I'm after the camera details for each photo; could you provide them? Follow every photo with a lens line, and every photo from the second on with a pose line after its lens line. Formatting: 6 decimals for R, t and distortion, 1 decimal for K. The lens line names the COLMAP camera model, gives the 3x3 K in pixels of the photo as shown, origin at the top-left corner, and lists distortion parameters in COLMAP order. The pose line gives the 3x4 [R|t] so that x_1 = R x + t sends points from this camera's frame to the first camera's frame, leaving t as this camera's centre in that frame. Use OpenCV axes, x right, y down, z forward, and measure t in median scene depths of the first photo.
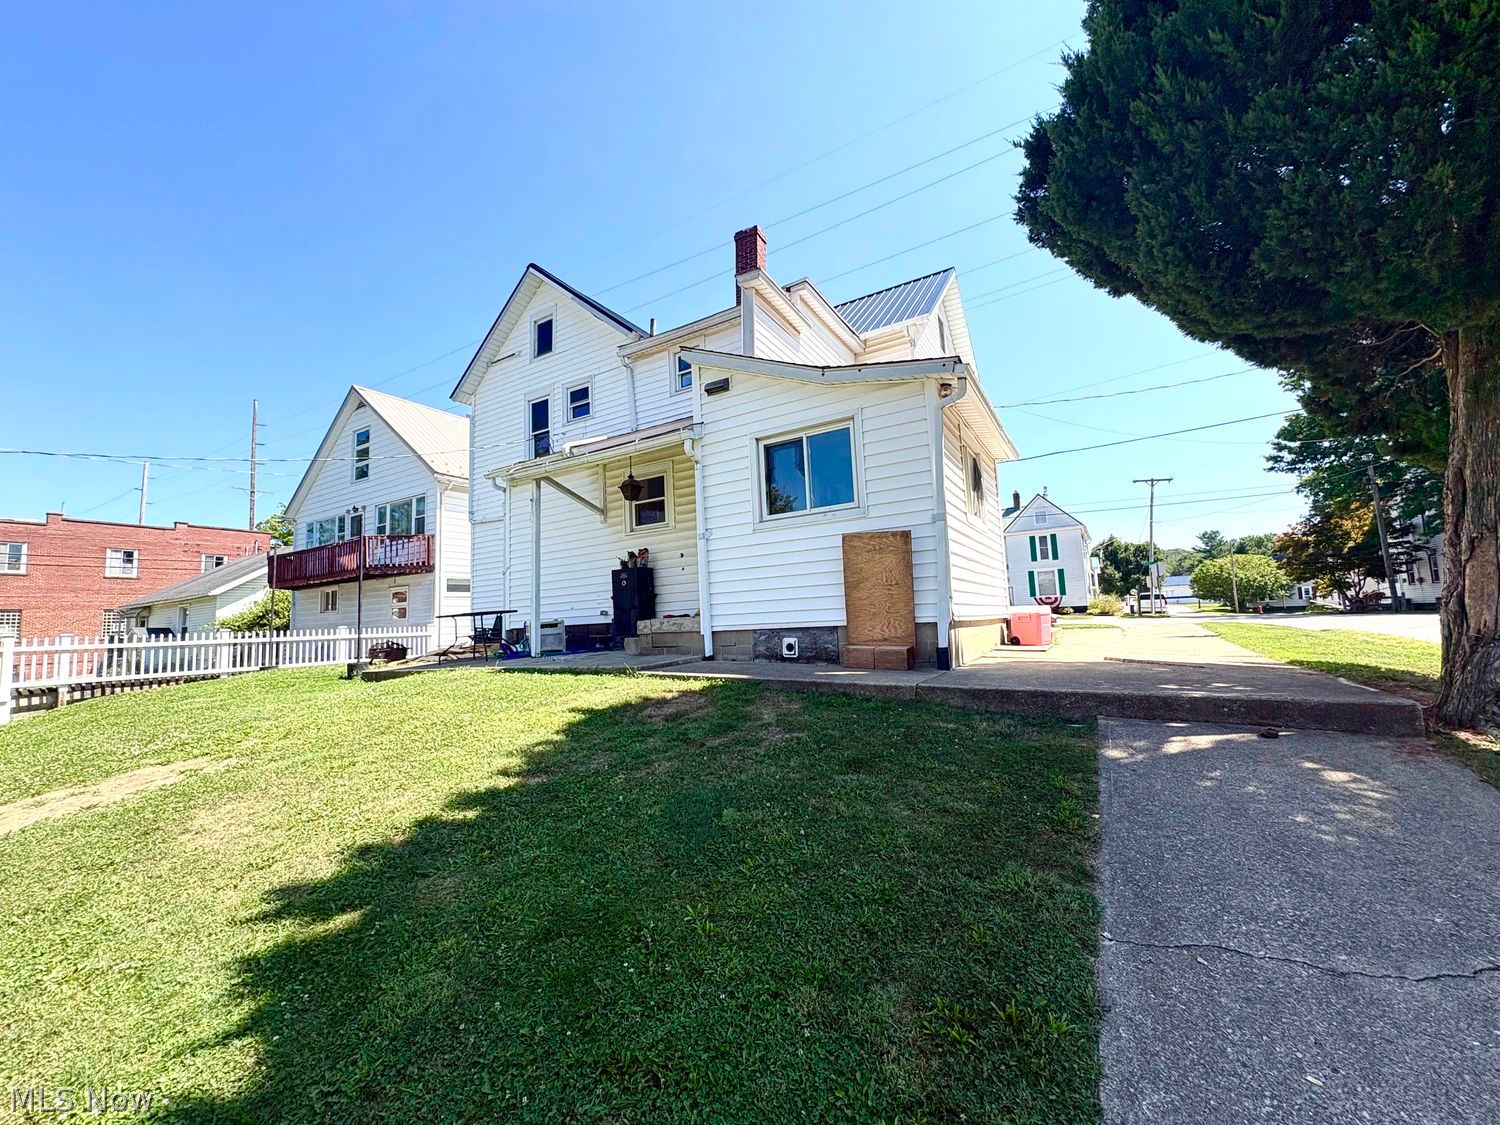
lens RADIAL K [[597.9, 0, 754.3], [0, 597.9, 561.4], [0, 0, 1]] dist [0.001326, -0.000404]
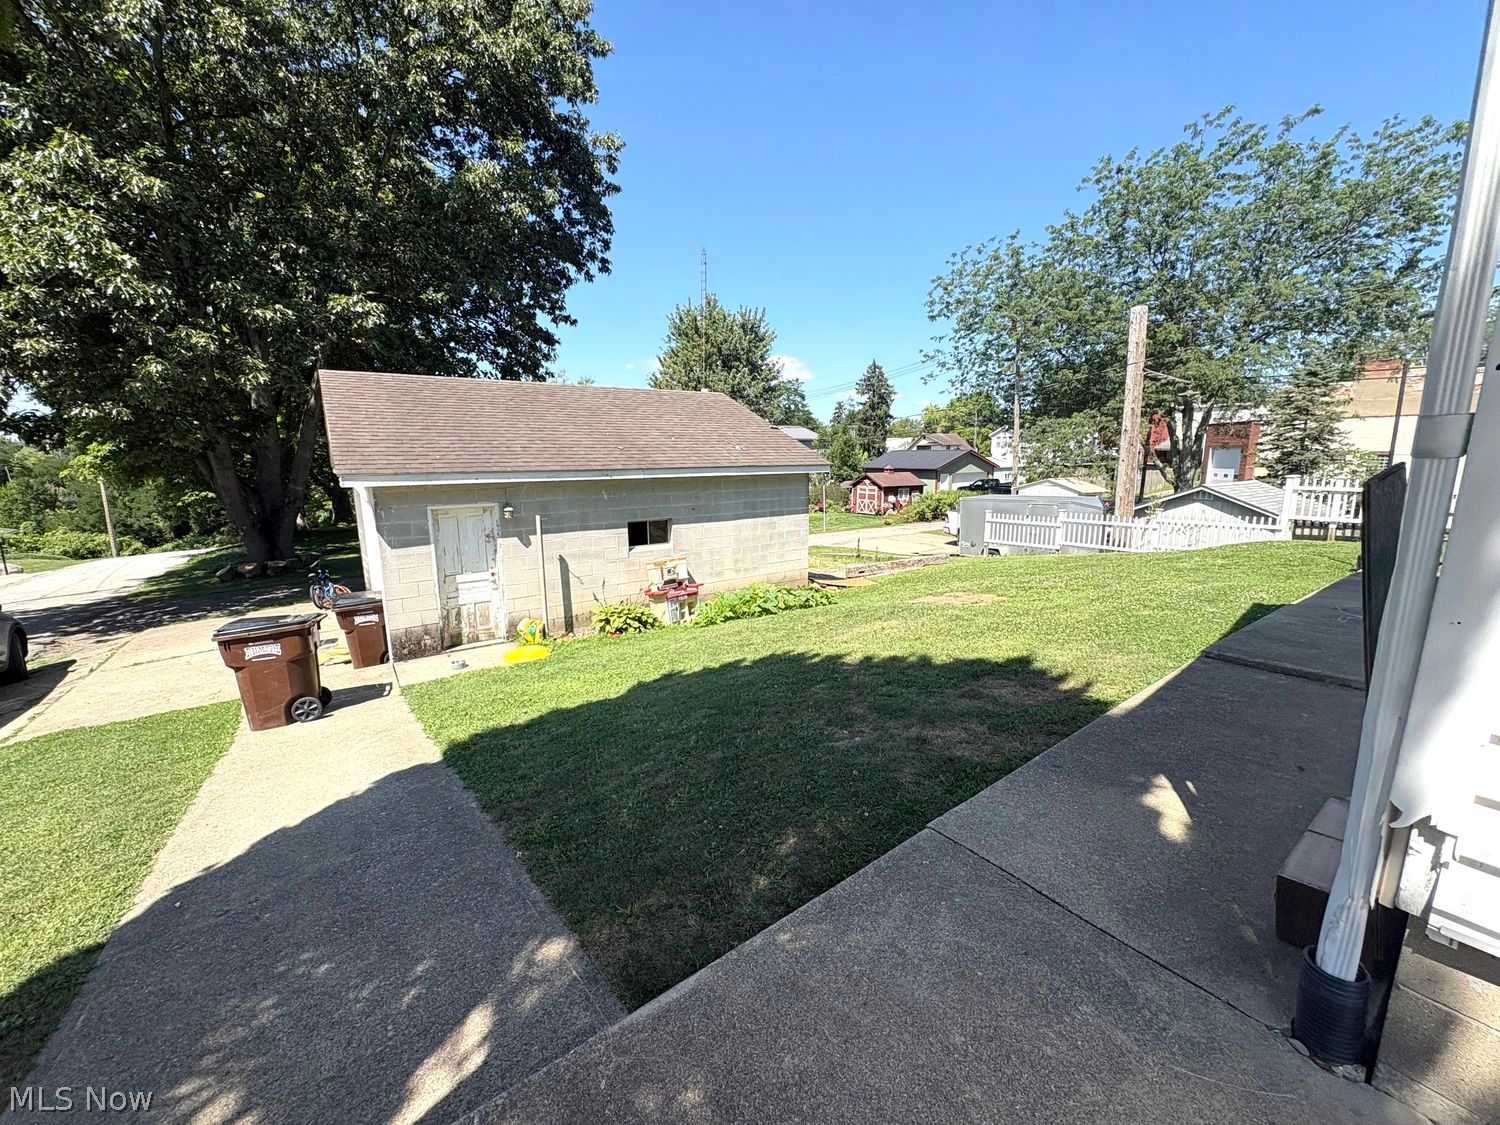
lens RADIAL K [[597.9, 0, 750.9], [0, 597.9, 563.5], [0, 0, 1]] dist [0.001326, -0.000404]
pose [[-0.397380, 0.216888, -0.891655, 0.328621], [0.111734, 0.975874, 0.187578, -0.055635], [0.910826, -0.025089, -0.412026, 0.483026]]
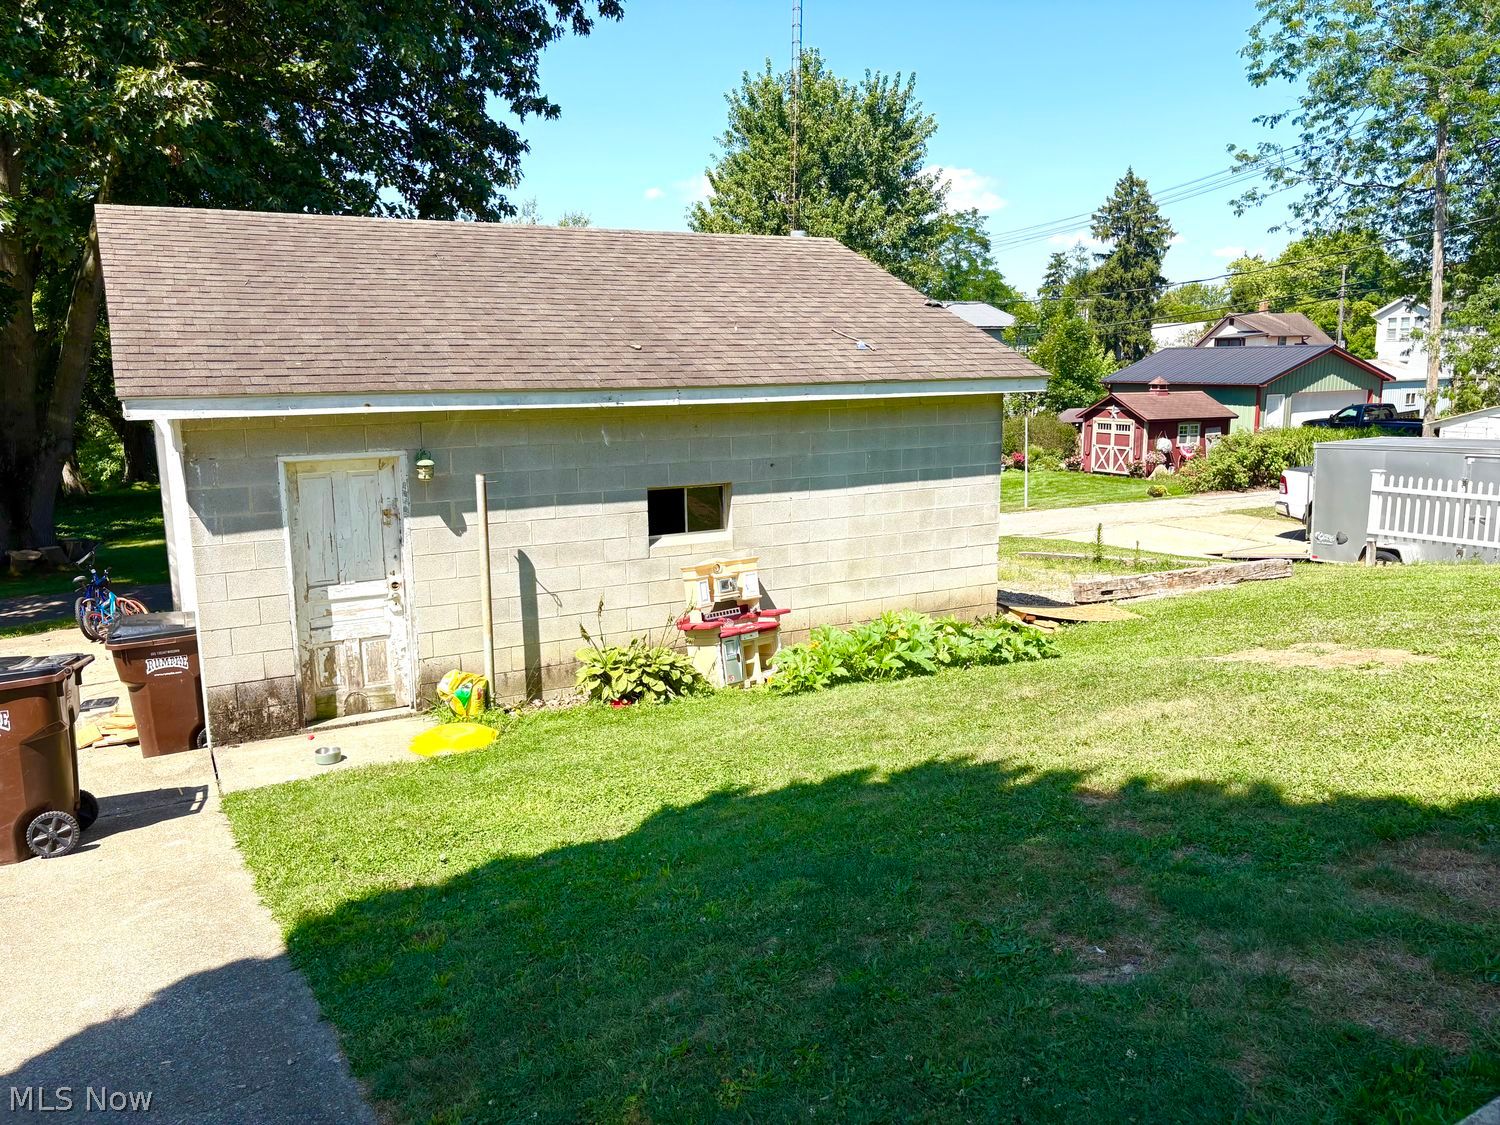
lens RADIAL K [[1140.4, 0, 749.8], [0, 1140.4, 560.0], [0, 0, 1]] dist [0.033341, -0.027970]
pose [[-0.497597, 0.205240, -0.842778, 0.305335], [0.115884, 0.978624, 0.169901, -0.056110], [0.859633, -0.013122, -0.510744, 0.465868]]
